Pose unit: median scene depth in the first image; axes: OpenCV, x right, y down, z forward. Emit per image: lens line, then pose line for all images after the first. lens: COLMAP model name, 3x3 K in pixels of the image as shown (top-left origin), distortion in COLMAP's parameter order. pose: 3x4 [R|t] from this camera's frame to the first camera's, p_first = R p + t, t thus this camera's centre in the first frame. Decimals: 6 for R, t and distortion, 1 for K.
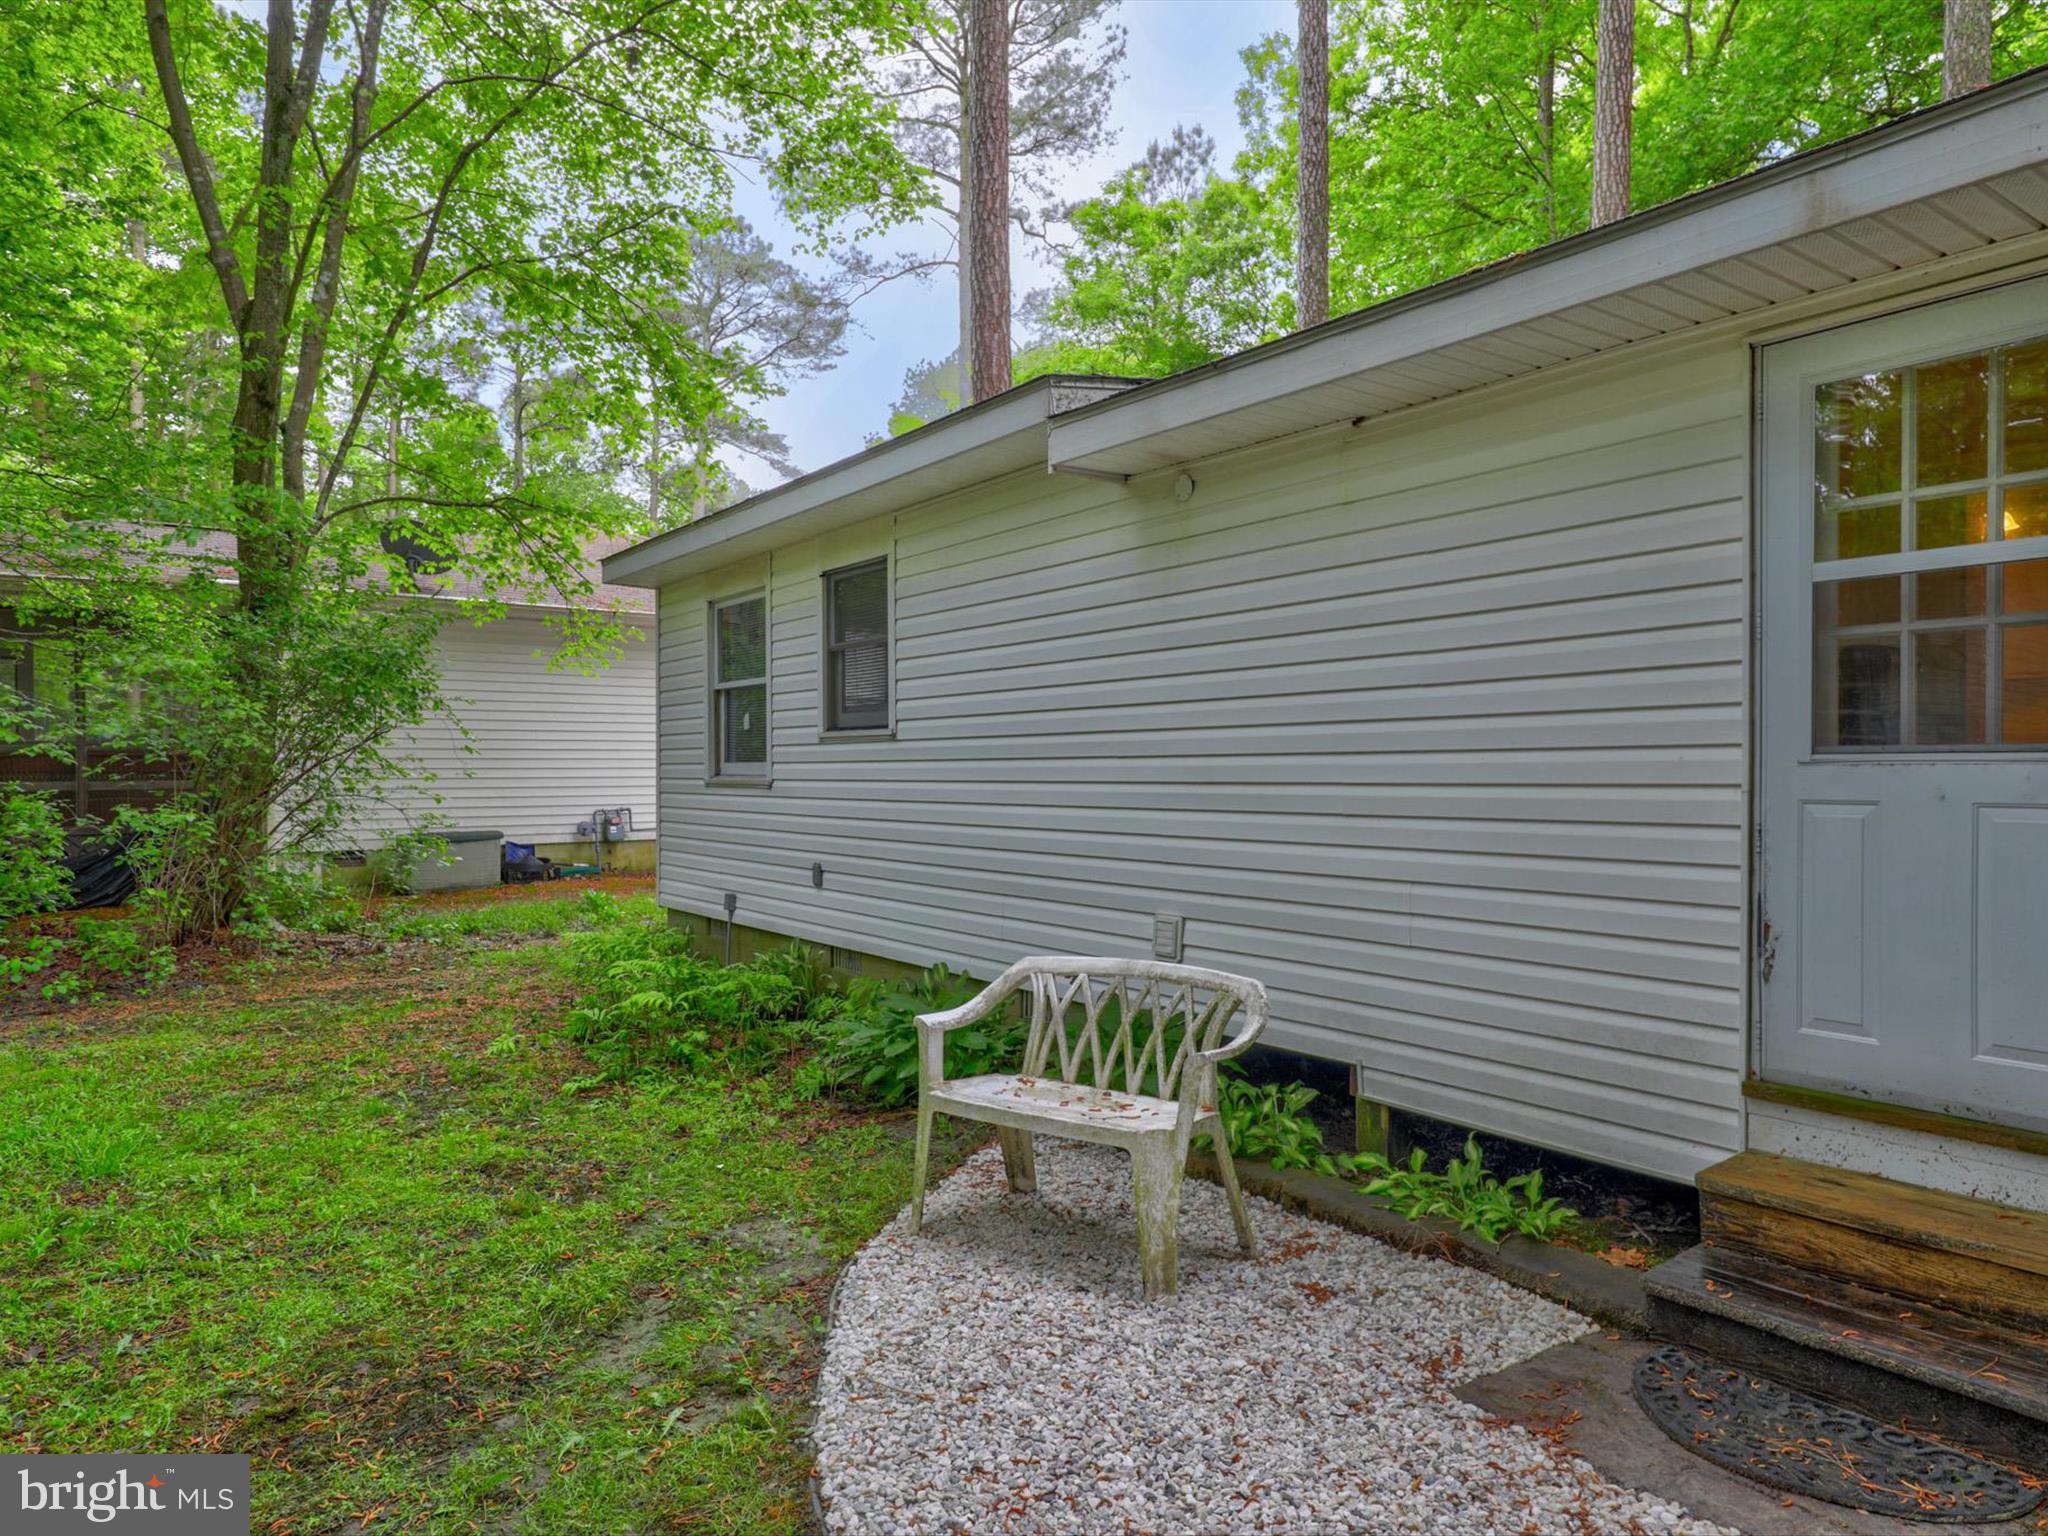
lens RADIAL K [[1313.9, 0, 1024.0], [0, 1313.9, 768.0], [0, 0, 1]] dist [0.002814, 0.003525]
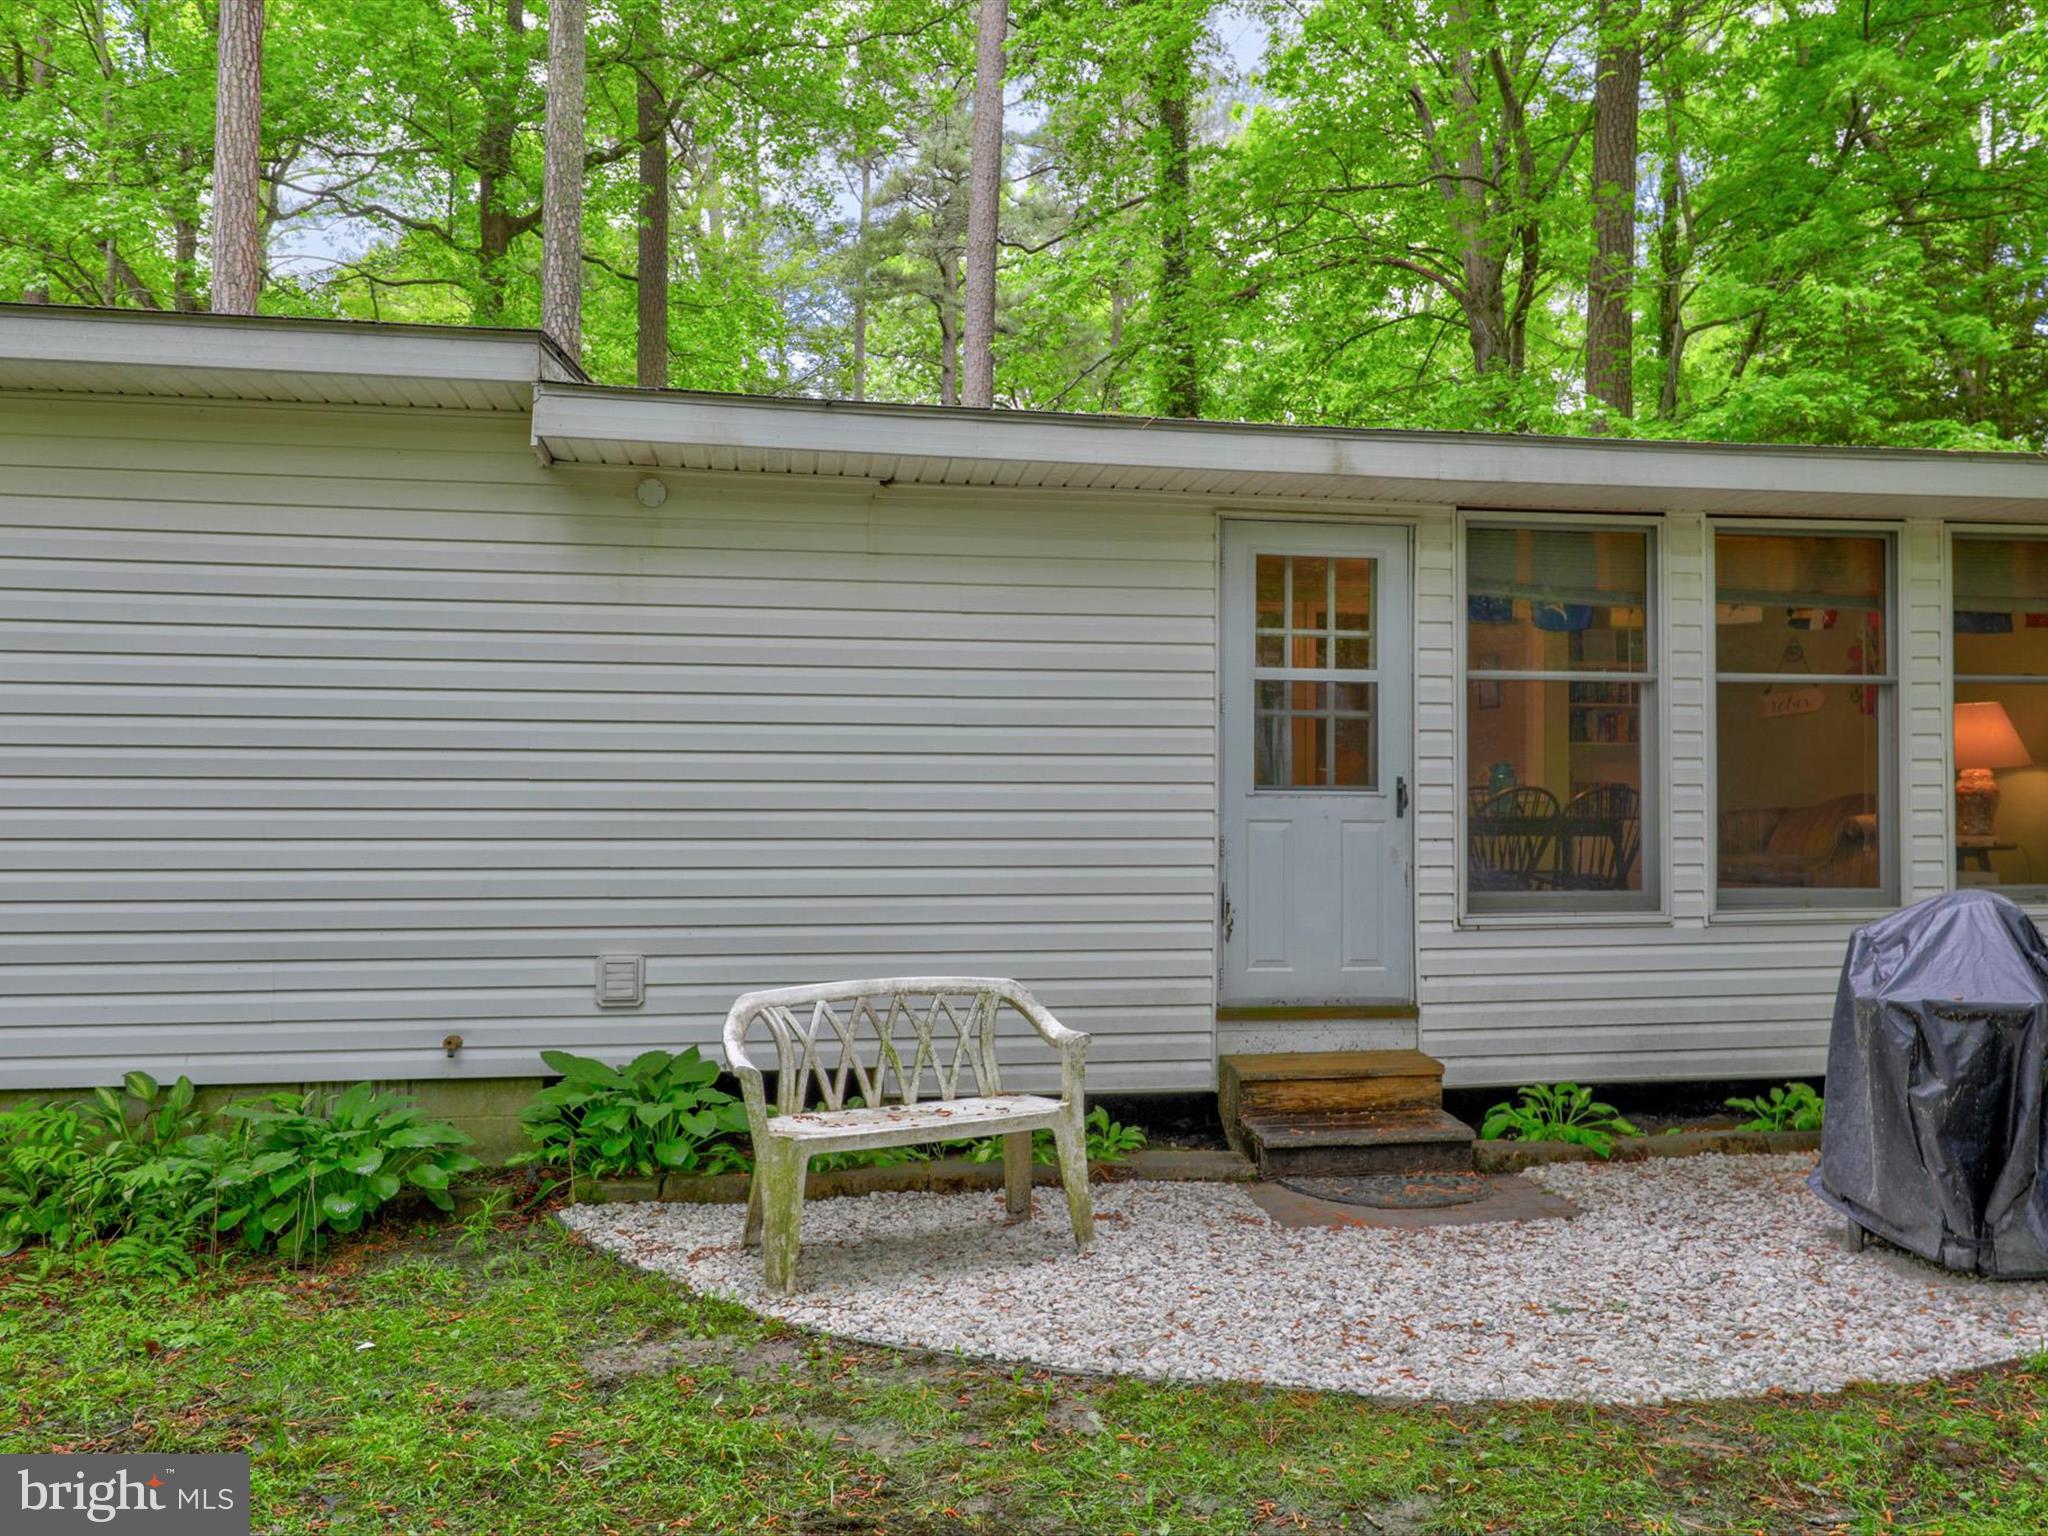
lens RADIAL K [[1574.4, 0, 1024.0], [0, 1574.4, 768.0], [0, 0, 1]] dist [-0.000649, 0.000884]
pose [[0.439169, 0.029050, 0.897935, -1.147928], [-0.007247, 0.999559, -0.028793, 0.017671], [-0.898375, 0.006138, 0.439186, 0.415861]]
